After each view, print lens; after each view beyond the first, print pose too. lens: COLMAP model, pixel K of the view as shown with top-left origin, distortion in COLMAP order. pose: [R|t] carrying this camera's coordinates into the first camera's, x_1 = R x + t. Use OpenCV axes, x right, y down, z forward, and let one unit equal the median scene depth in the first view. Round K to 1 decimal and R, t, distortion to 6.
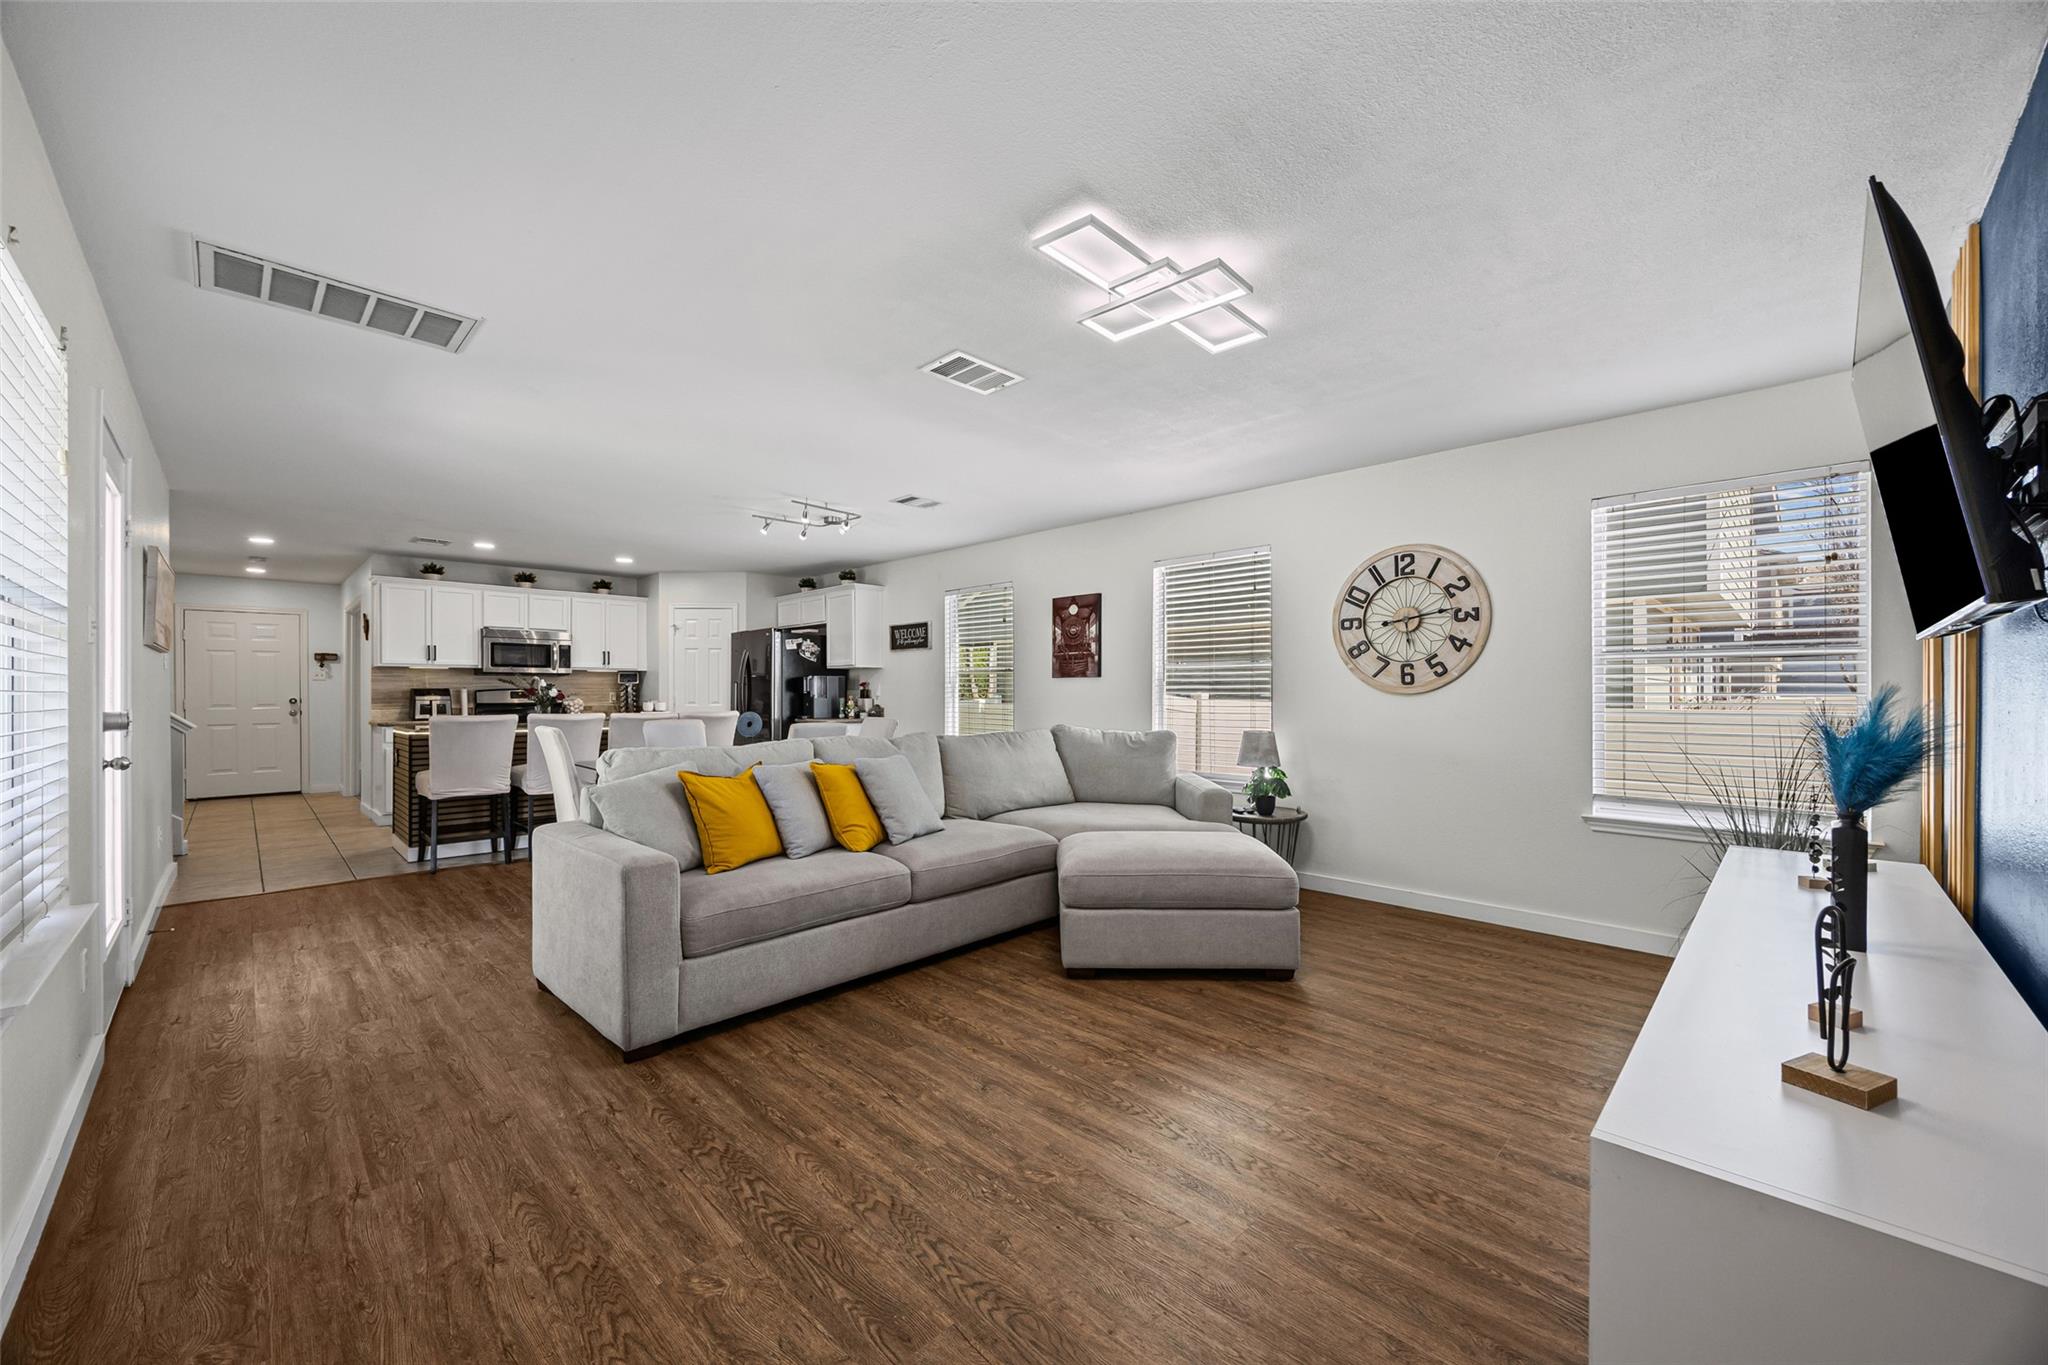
lens RADIAL K [[789.5, 0, 1022.2], [0, 789.5, 692.5], [0, 0, 1]] dist [-0.006167, 0.001002]
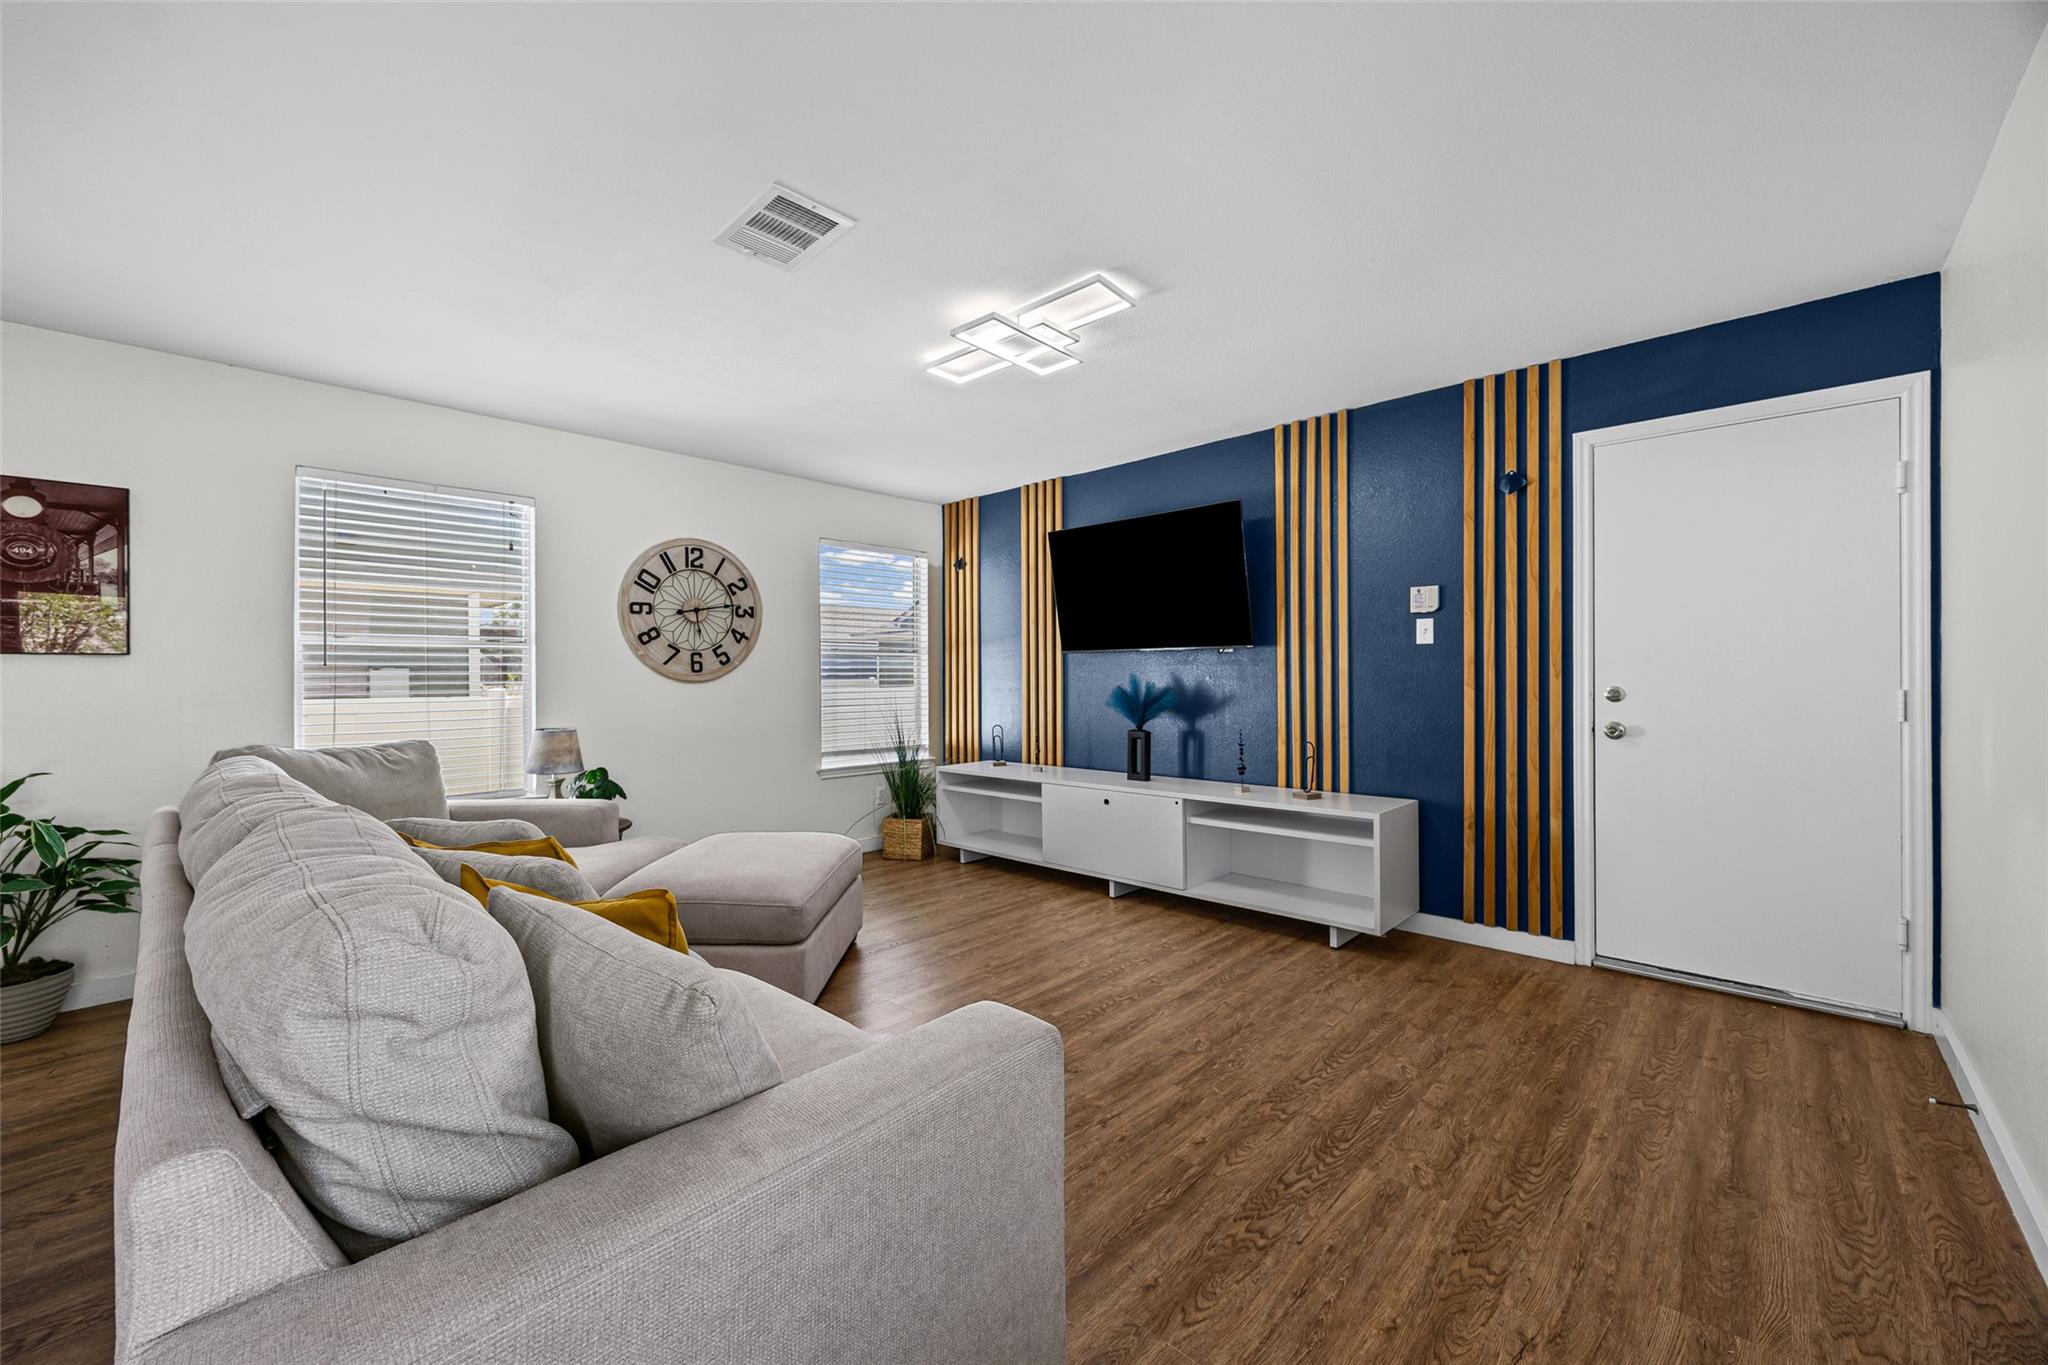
lens RADIAL K [[789.5, 0, 1021.5], [0, 789.5, 677.5], [0, 0, 1]] dist [-0.006167, 0.001002]
pose [[-0.025084, -0.000788, 0.999685, -0.575567], [0.007880, 0.999968, 0.000986, -0.000571], [-0.999654, 0.007902, -0.025077, 0.596870]]
